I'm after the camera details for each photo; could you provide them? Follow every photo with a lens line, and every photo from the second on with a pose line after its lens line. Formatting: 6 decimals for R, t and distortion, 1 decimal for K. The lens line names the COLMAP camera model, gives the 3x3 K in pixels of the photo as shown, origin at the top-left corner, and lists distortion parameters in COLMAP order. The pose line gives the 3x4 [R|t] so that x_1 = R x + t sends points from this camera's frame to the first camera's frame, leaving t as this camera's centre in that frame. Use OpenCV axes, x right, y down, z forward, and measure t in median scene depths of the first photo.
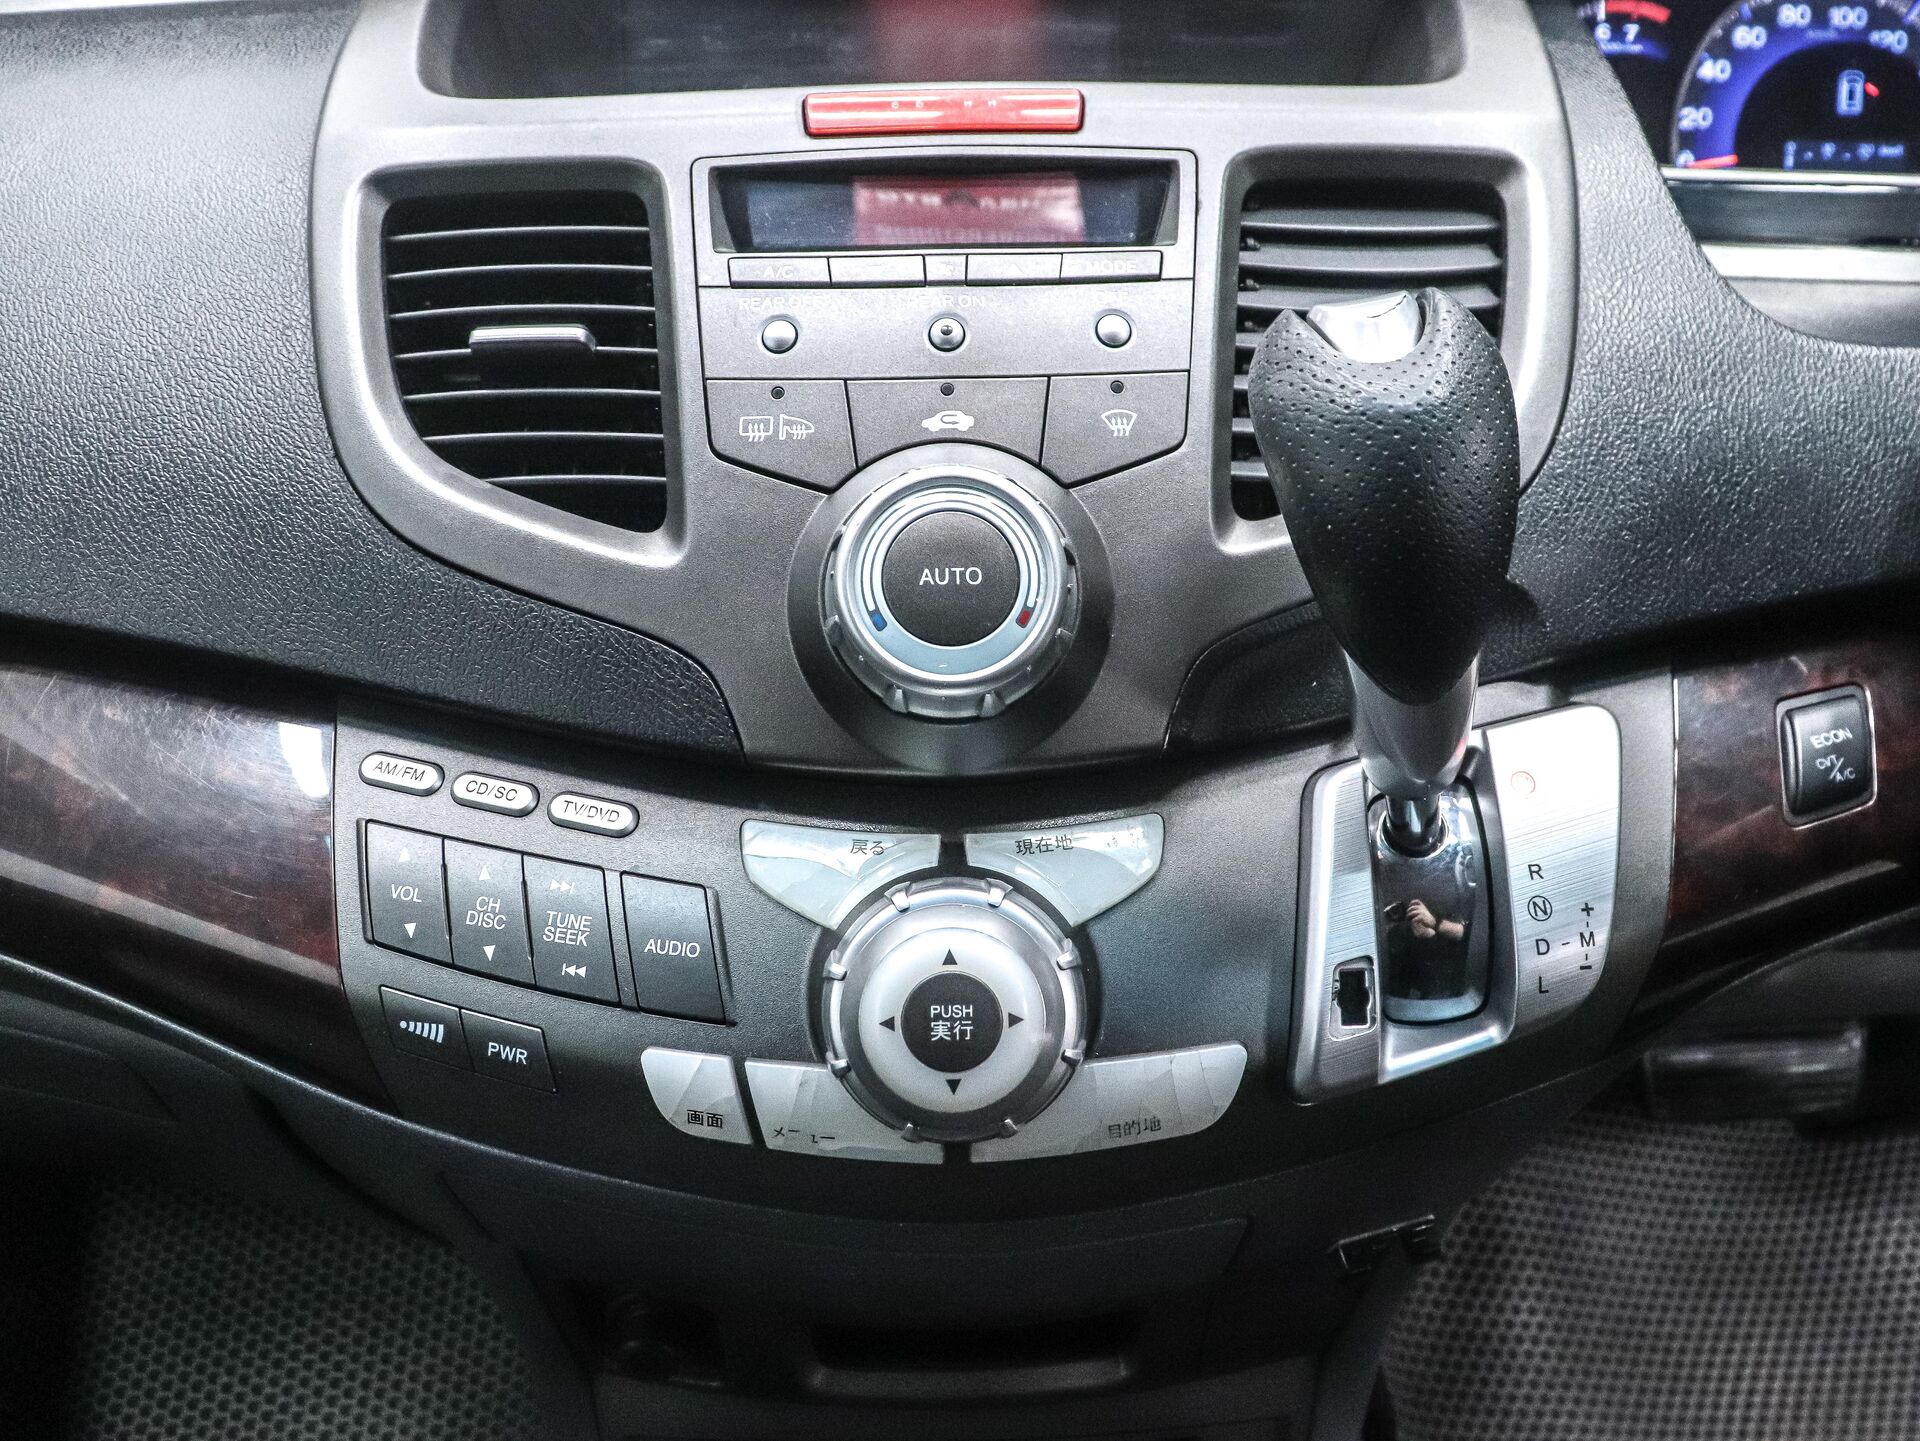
lens RADIAL K [[1712.8, 0, 972.8], [0, 1712.8, 731.5], [0, 0, 1]] dist [-0.192787, 0.131509]
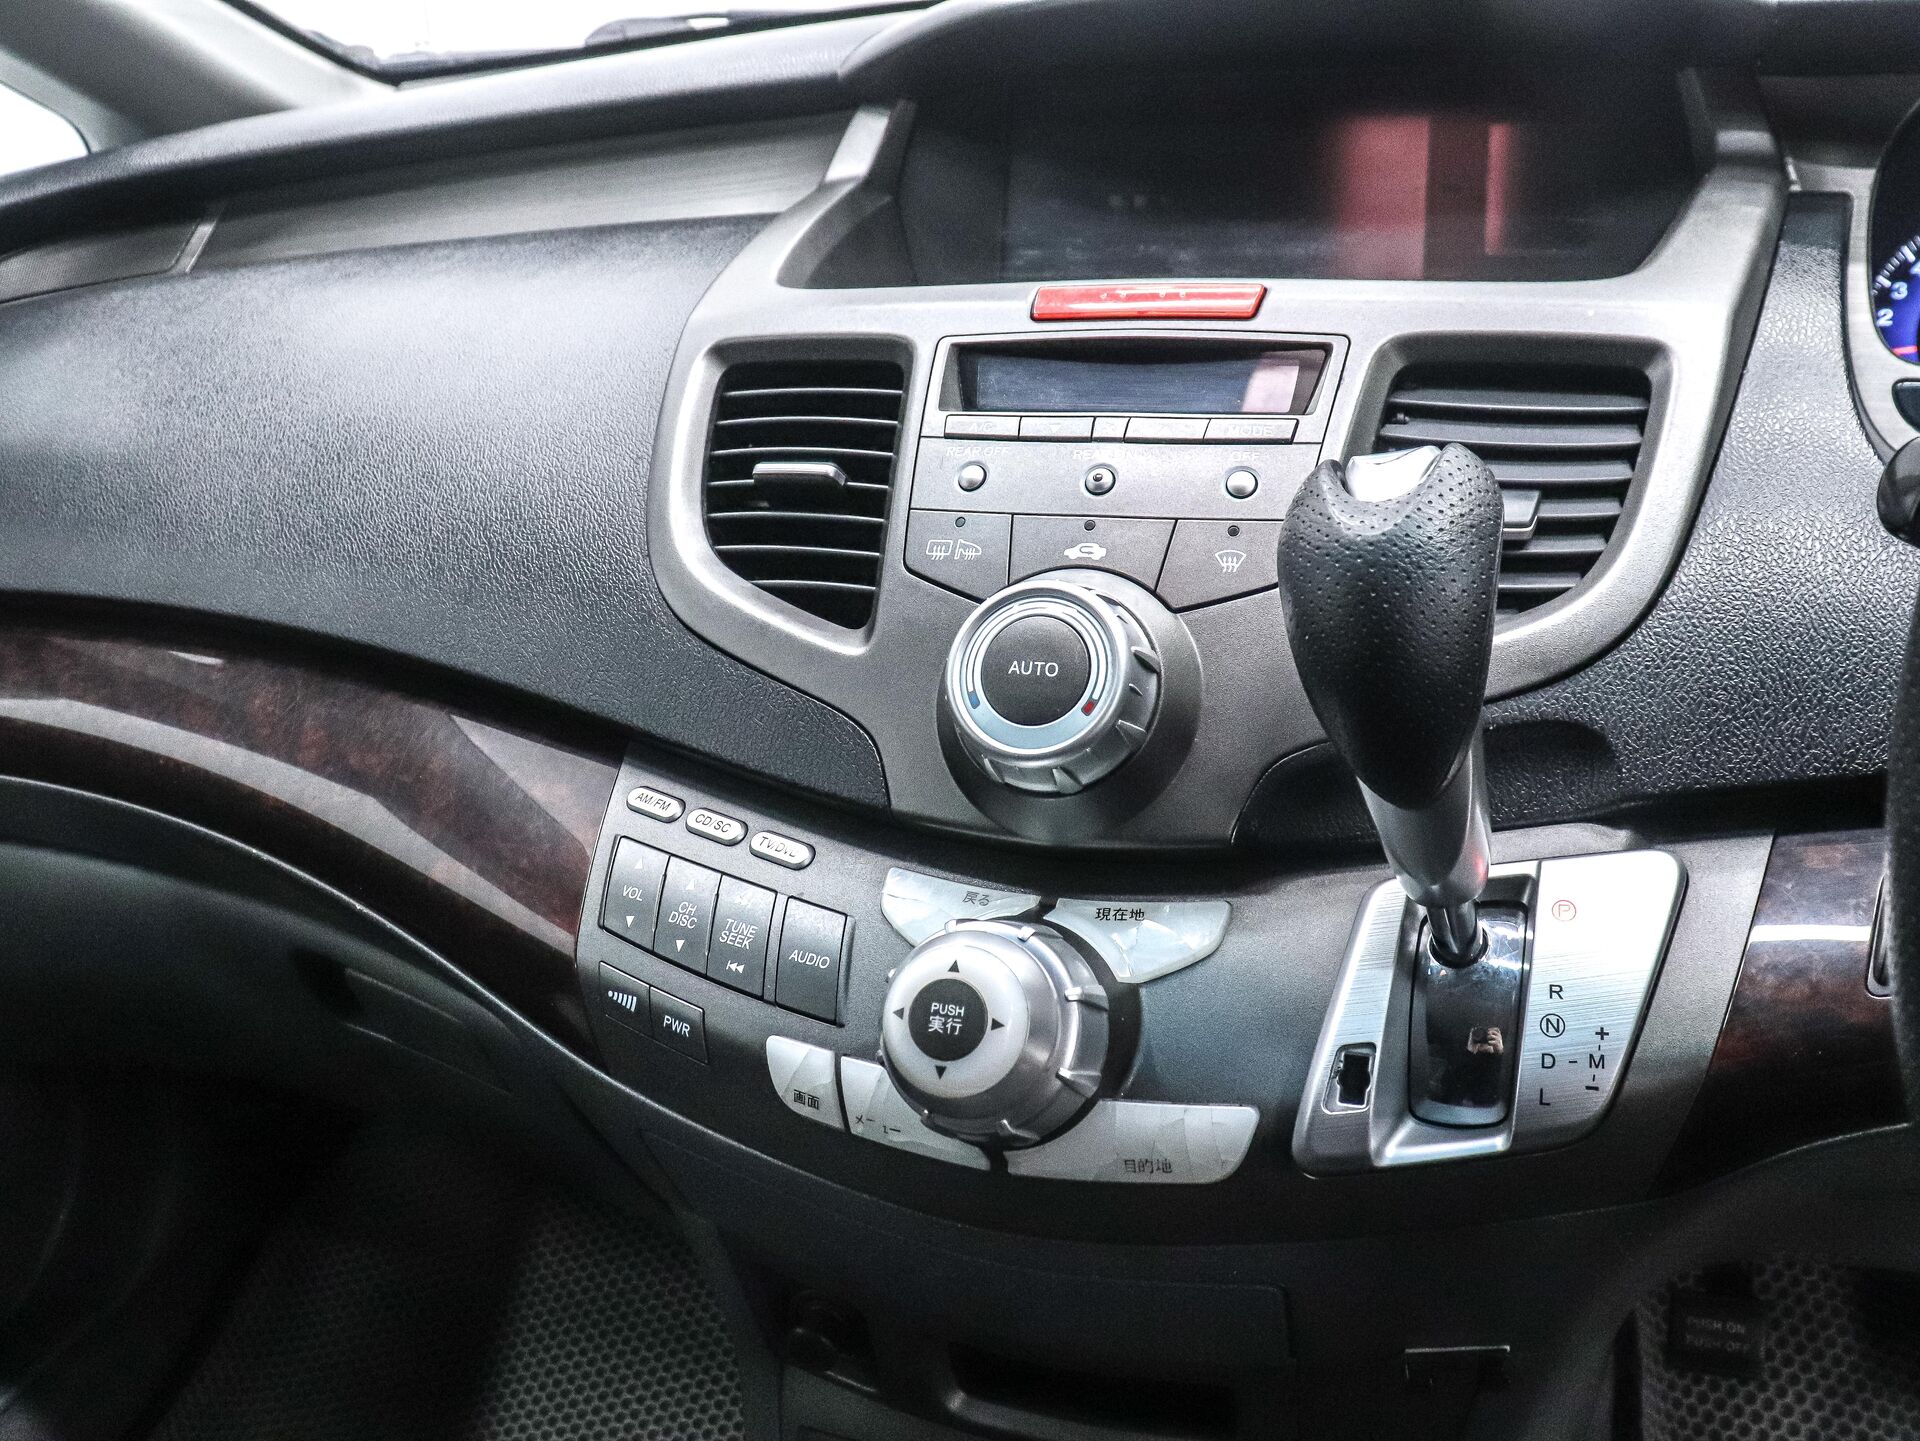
lens RADIAL K [[1712.8, 0, 974.0], [0, 1712.8, 713.5], [0, 0, 1]] dist [-0.192787, 0.131509]
pose [[0.932925, 0.081618, -0.350699, 0.336451], [-0.129663, 0.984780, -0.115740, 0.077449], [0.335915, 0.153449, 0.929308, -0.121735]]
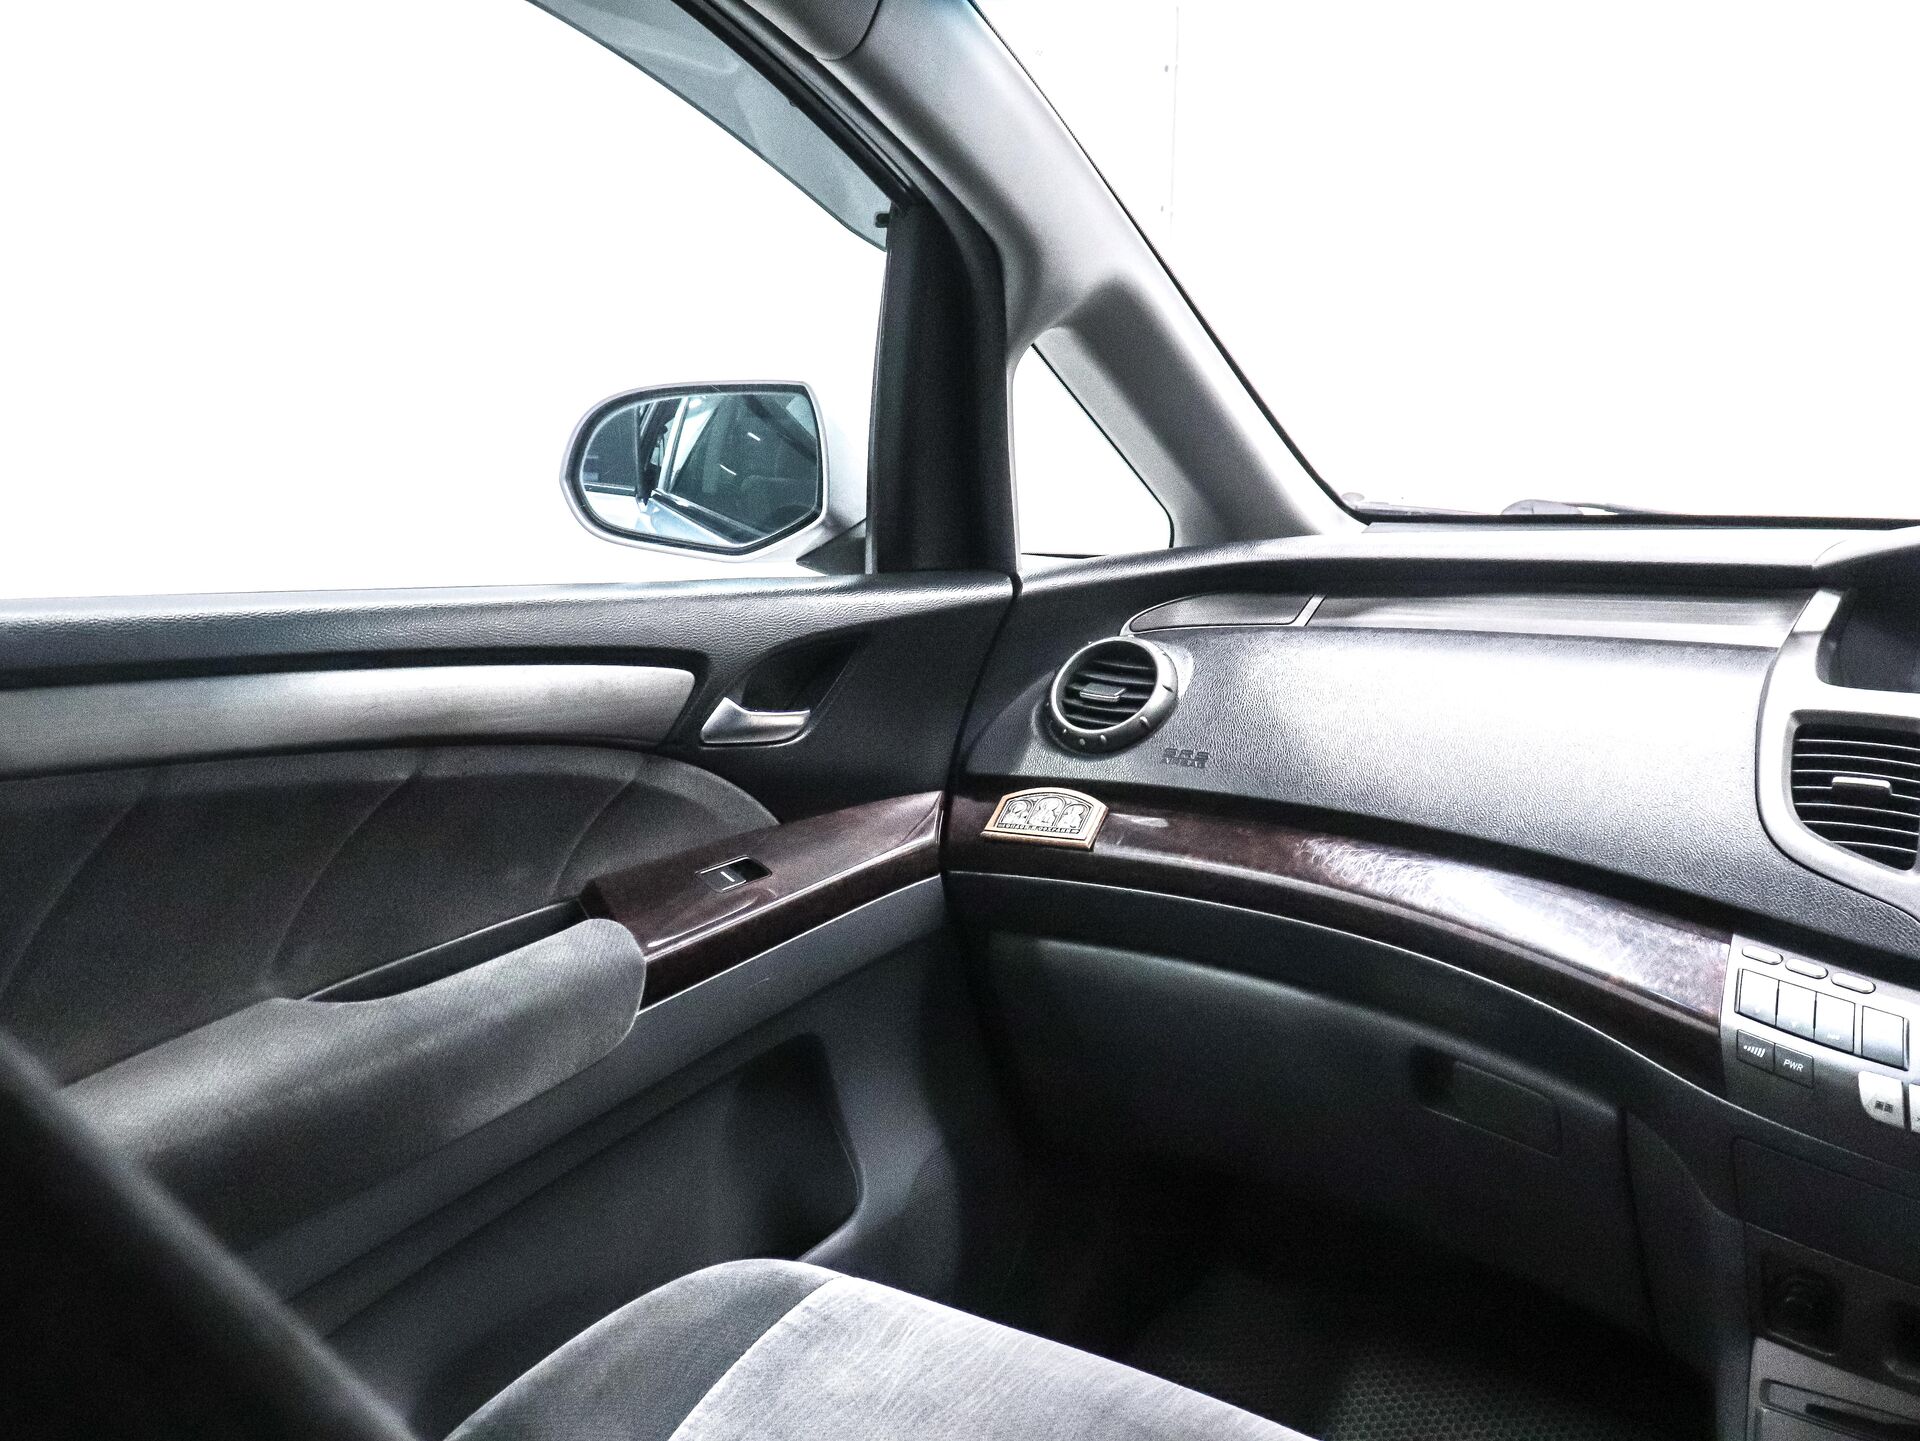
lens RADIAL K [[1712.8, 0, 955.8], [0, 1712.8, 736.6], [0, 0, 1]] dist [-0.192787, 0.131509]
pose [[0.772087, 0.114499, -0.625117, 0.158720], [-0.356349, 0.892453, -0.276665, 0.763153], [0.526210, 0.436369, 0.729853, -1.284648]]
